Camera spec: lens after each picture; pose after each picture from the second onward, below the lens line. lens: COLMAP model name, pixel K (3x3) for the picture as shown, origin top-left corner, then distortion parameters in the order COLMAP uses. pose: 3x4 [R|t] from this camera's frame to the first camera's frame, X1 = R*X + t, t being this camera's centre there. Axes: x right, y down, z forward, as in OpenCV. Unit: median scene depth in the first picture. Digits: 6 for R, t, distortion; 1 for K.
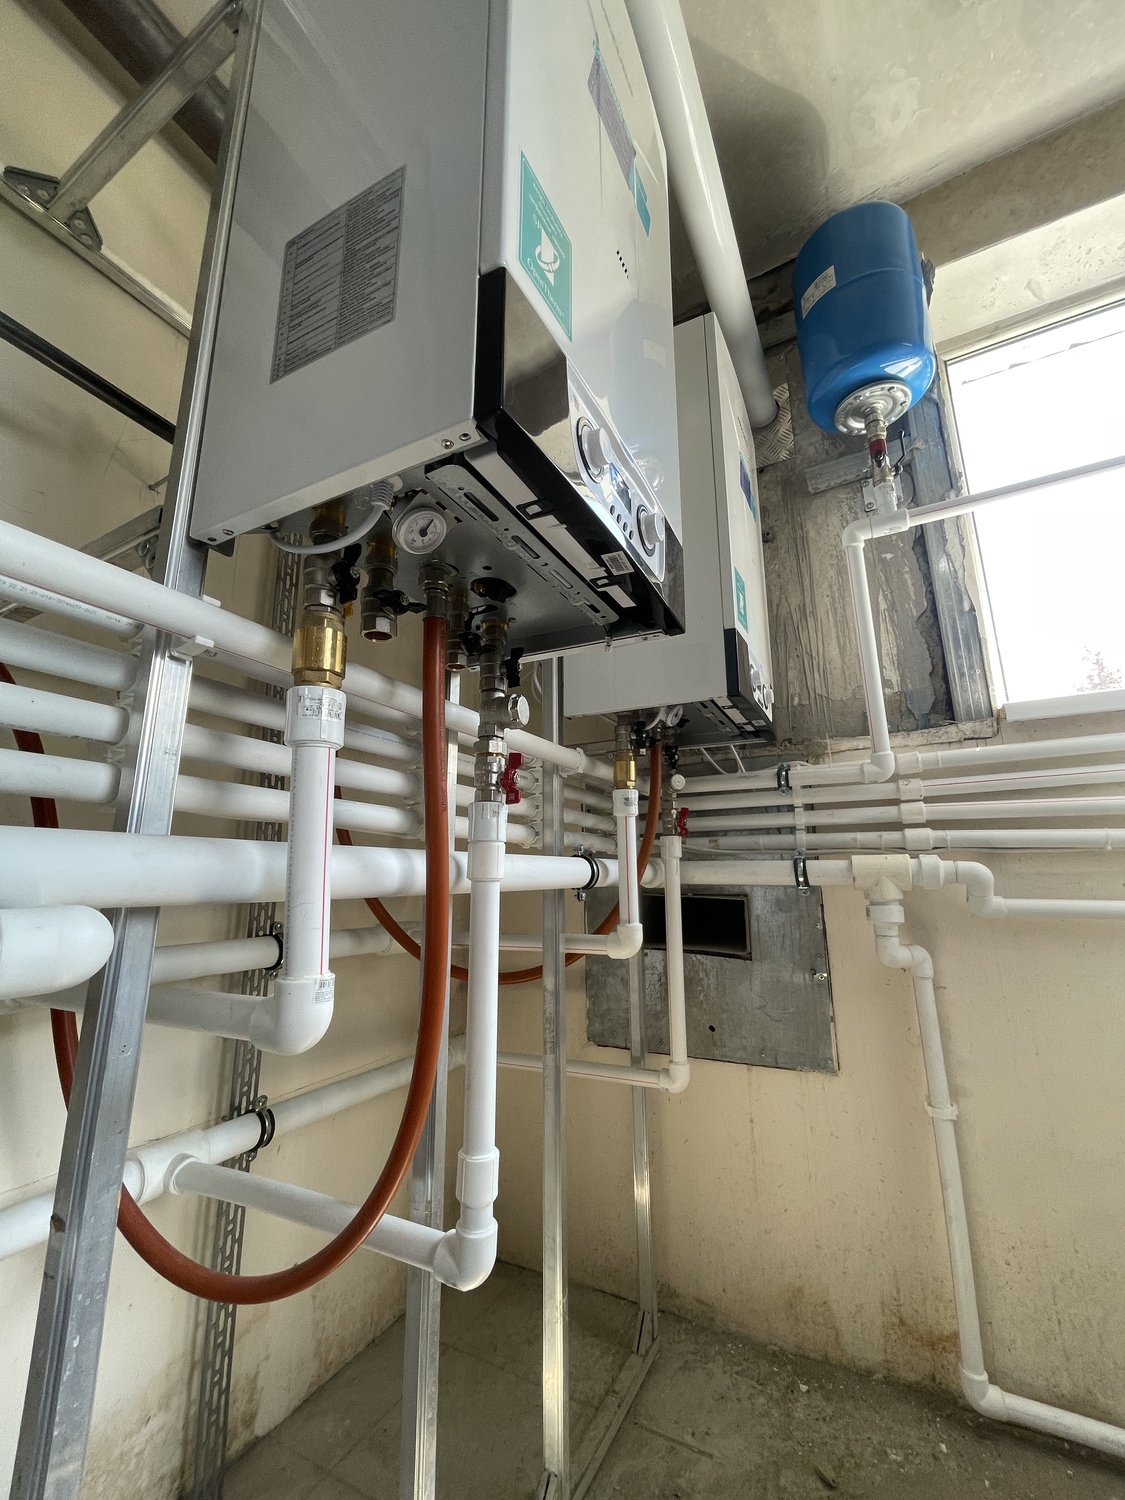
lens RADIAL K [[606.0, 0, 561.9], [0, 606.0, 751.3], [0, 0, 1]] dist [-0.007326, 0.000753]
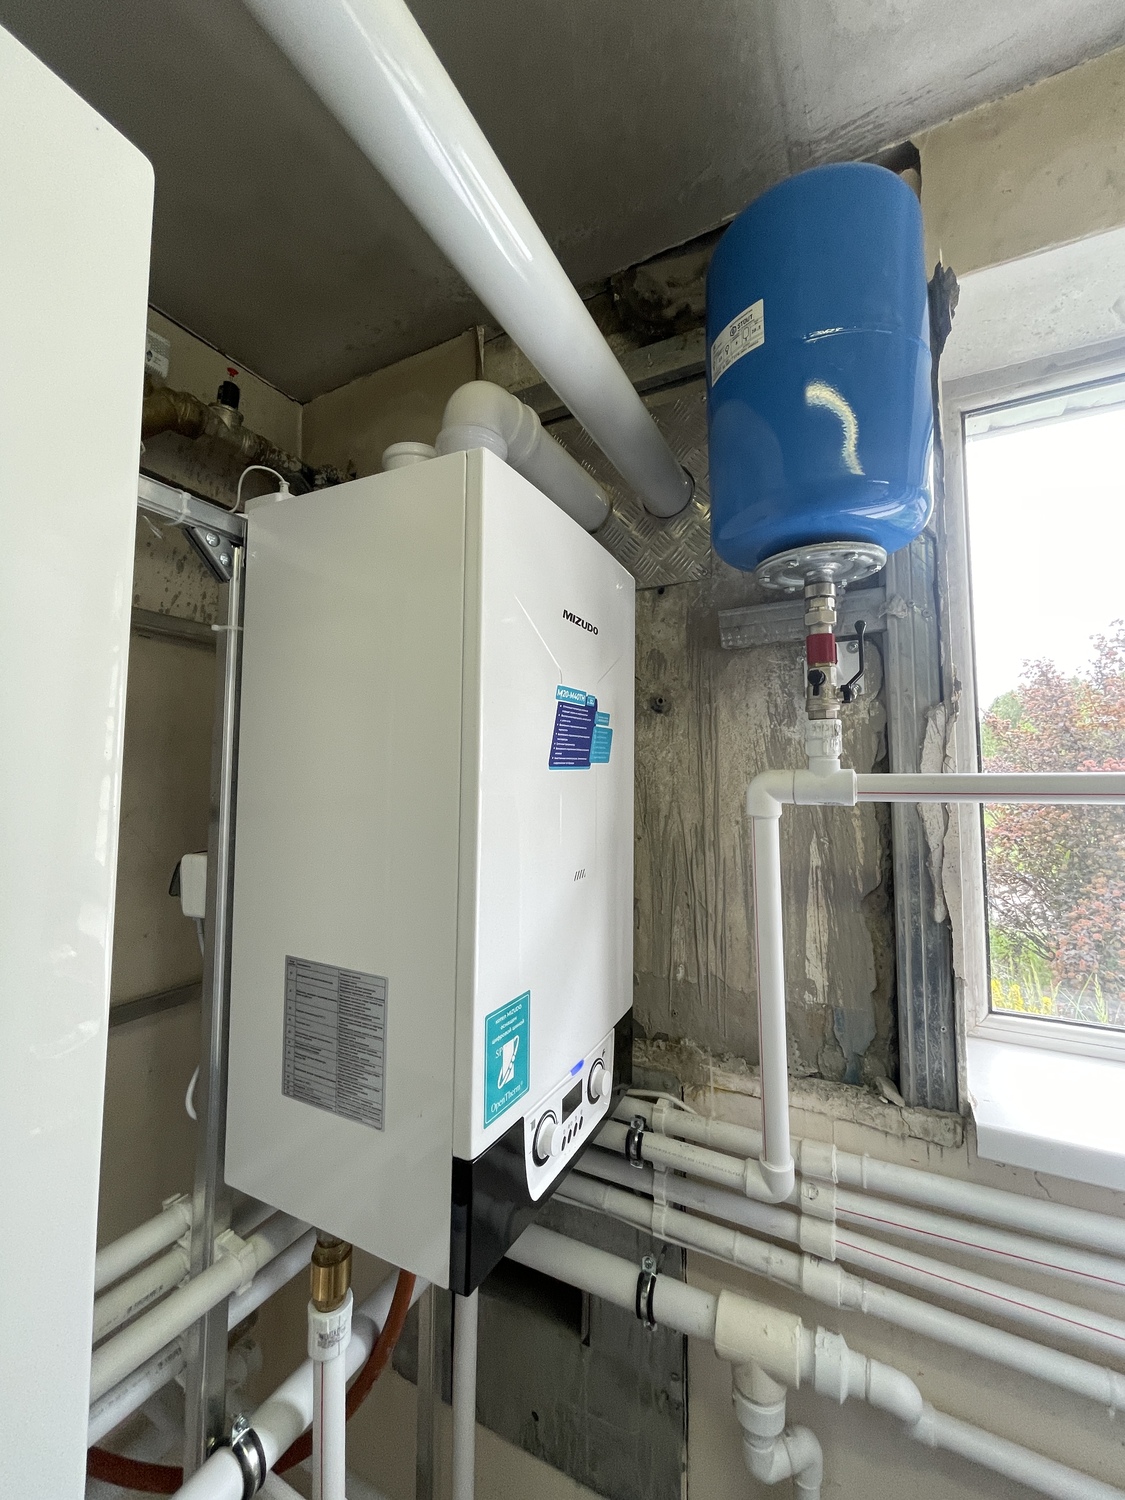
lens RADIAL K [[606.0, 0, 561.2], [0, 606.0, 745.5], [0, 0, 1]] dist [-0.007326, 0.000753]
pose [[0.999754, 0.016573, 0.014714, 0.254624], [-0.018607, 0.988348, 0.151067, -0.463297], [-0.012039, -0.151303, 0.988414, 0.393547]]
